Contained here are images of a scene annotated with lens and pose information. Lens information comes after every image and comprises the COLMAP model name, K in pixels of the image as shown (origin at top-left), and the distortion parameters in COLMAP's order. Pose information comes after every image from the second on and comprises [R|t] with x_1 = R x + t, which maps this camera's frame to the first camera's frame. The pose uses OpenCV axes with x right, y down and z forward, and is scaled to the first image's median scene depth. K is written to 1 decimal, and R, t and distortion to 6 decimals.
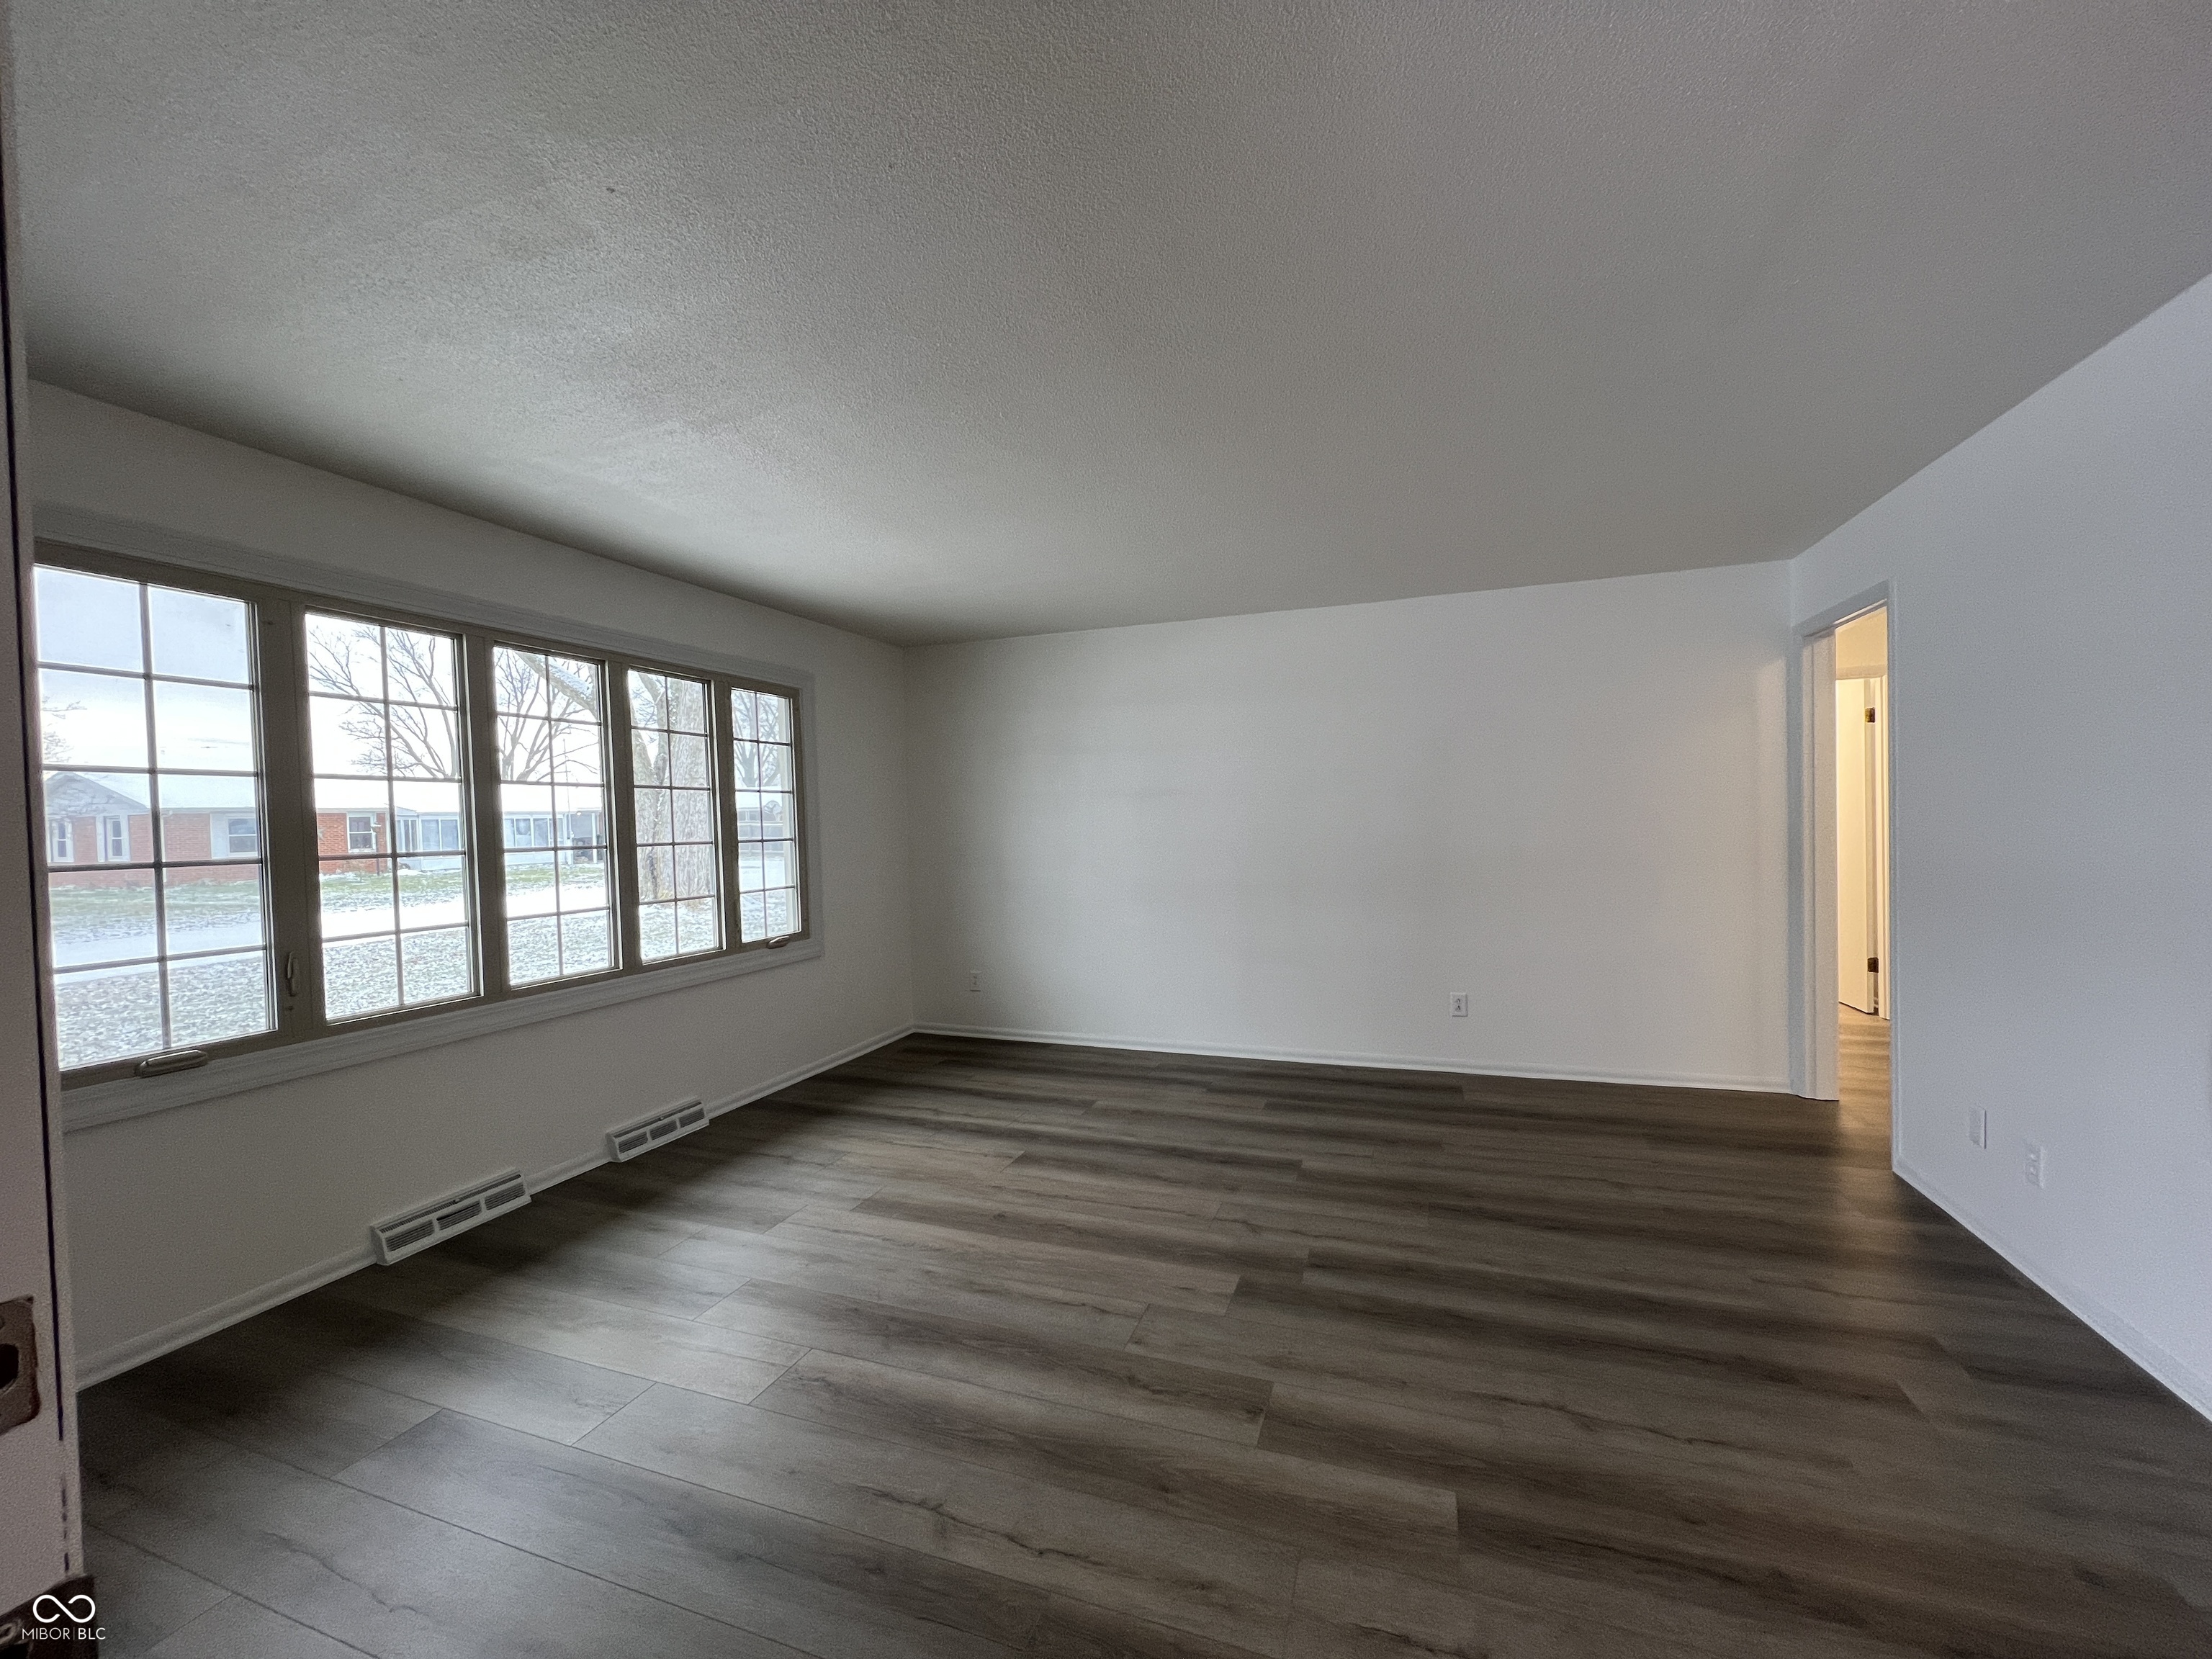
lens RADIAL K [[884.1, 0, 1103.8], [0, 884.1, 832.9], [0, 0, 1]] dist [-0.003479, 0.000194]
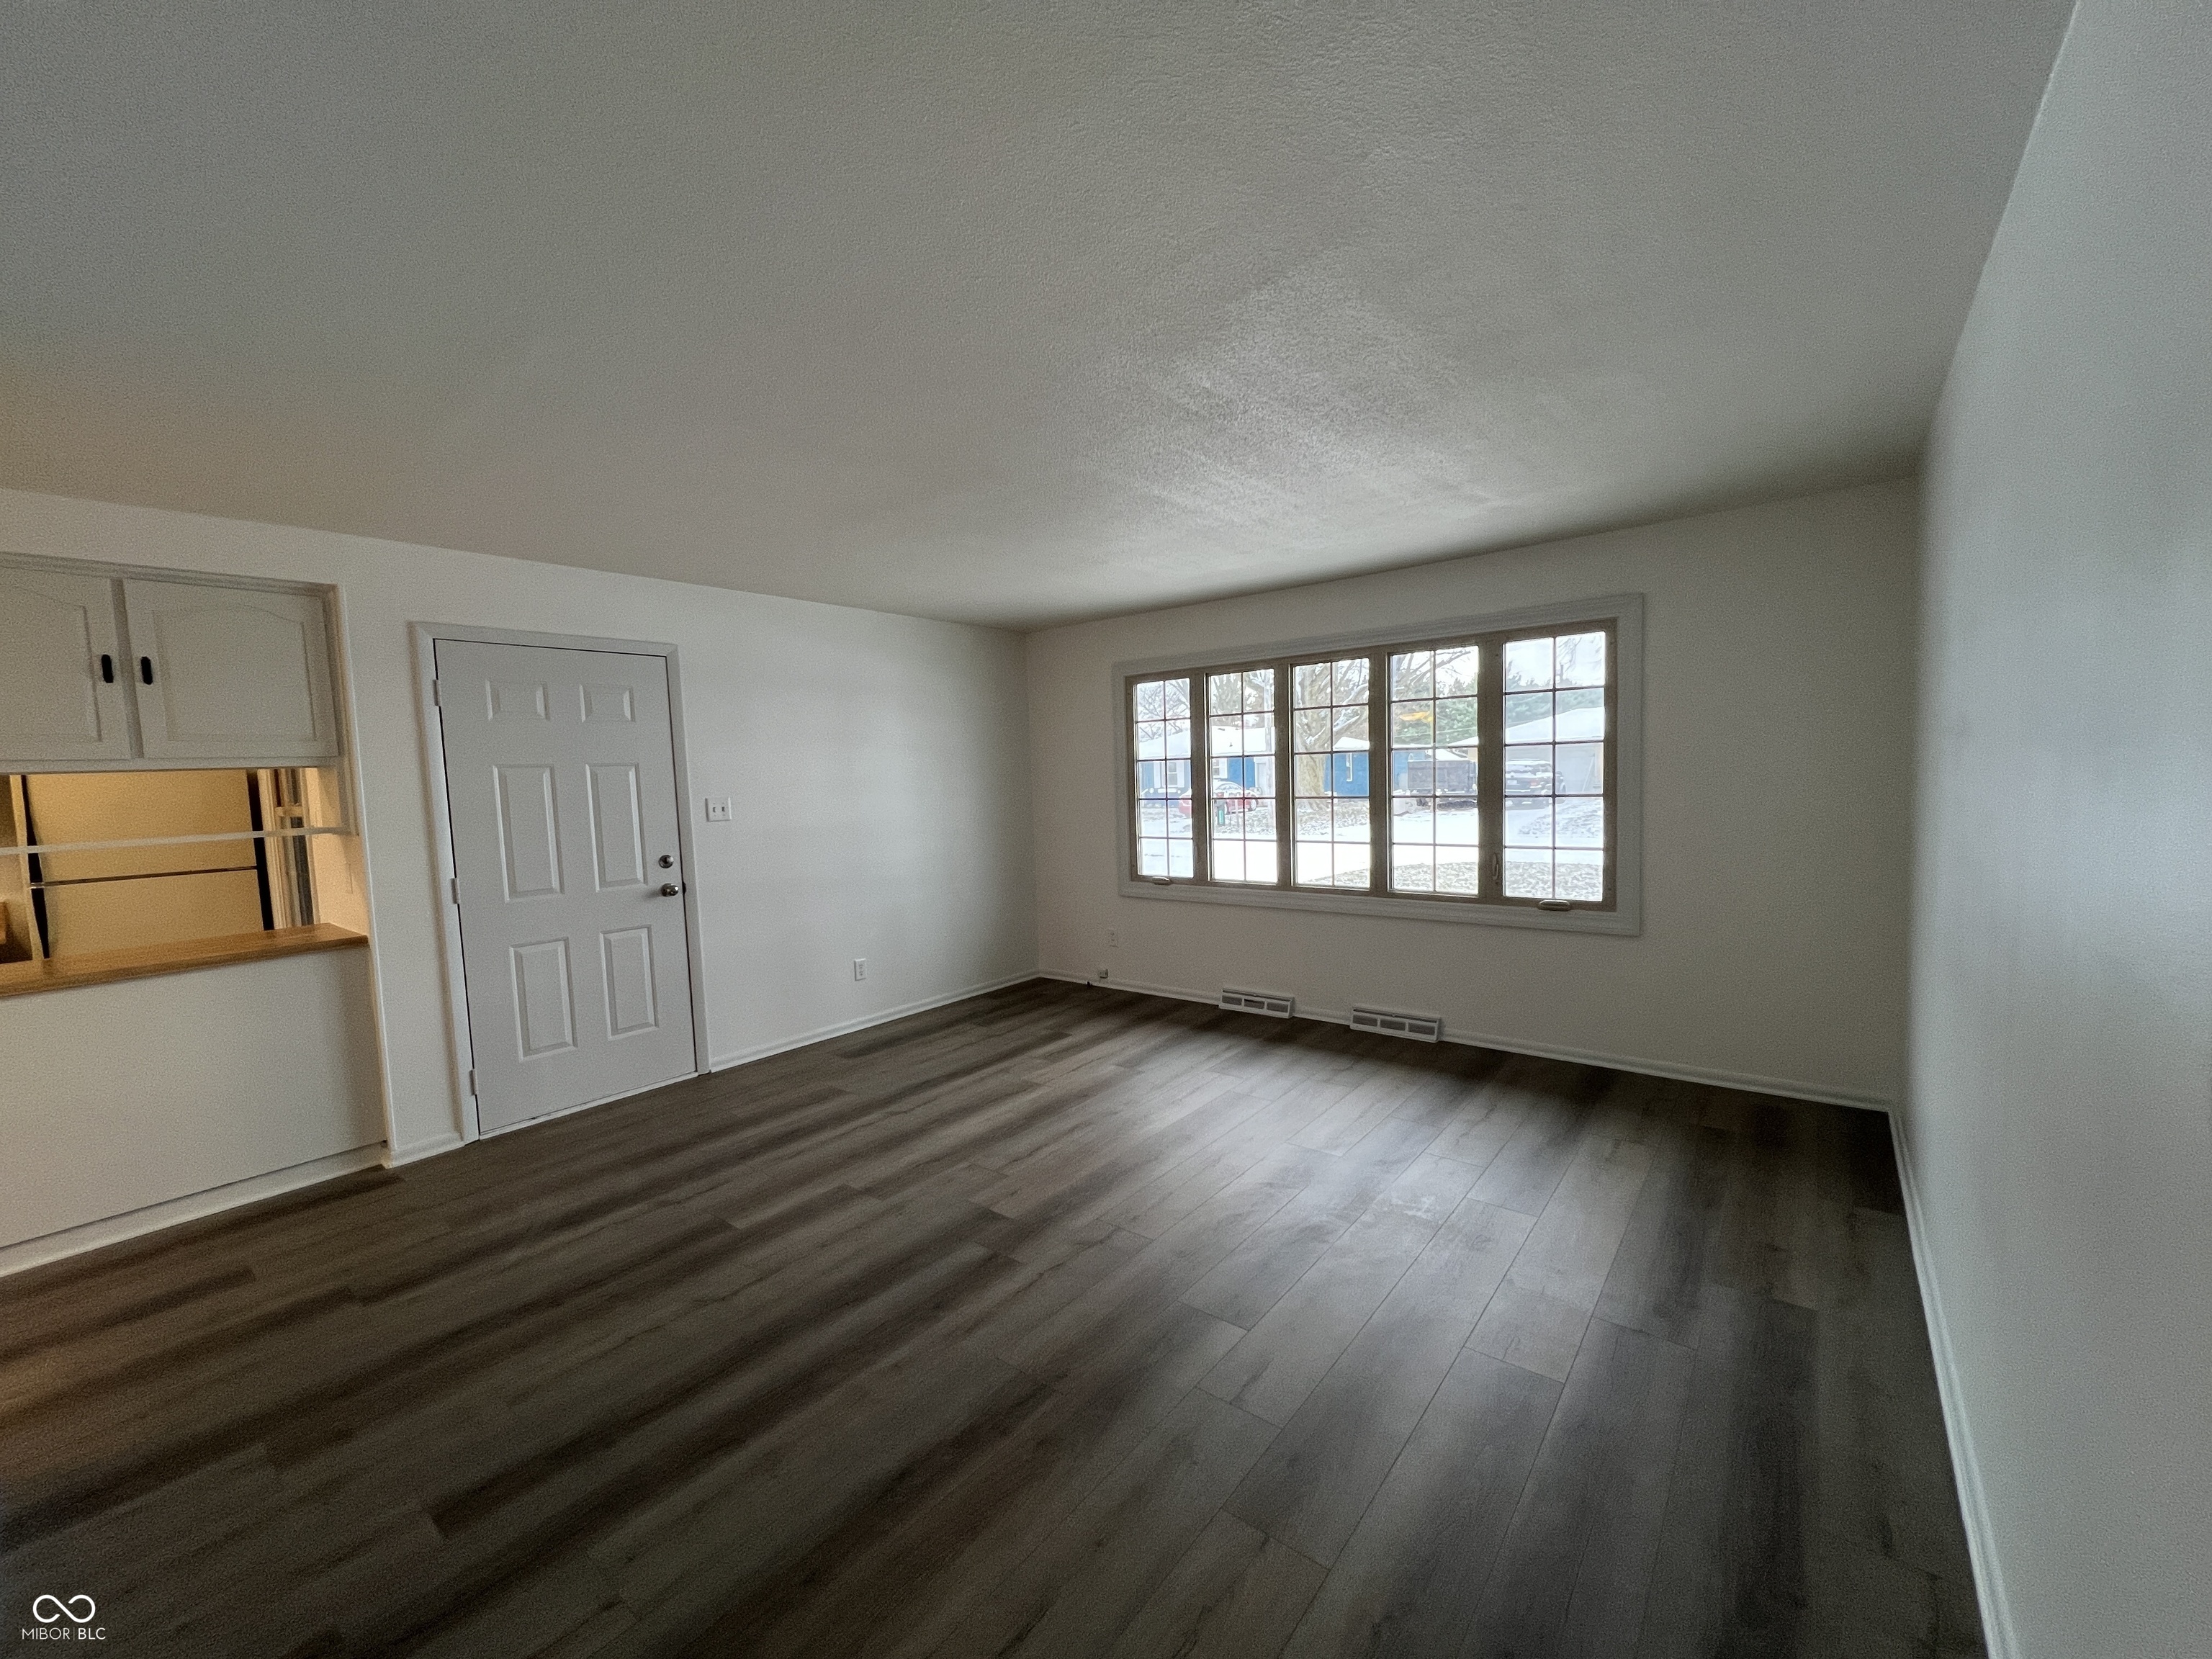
lens RADIAL K [[884.1, 0, 1118.2], [0, 884.1, 838.0], [0, 0, 1]] dist [-0.003479, 0.000194]
pose [[-0.312781, 0.105848, -0.943909, 1.013491], [0.025527, 0.994349, 0.103046, -0.085984], [0.949482, 0.008136, -0.313715, 1.331715]]
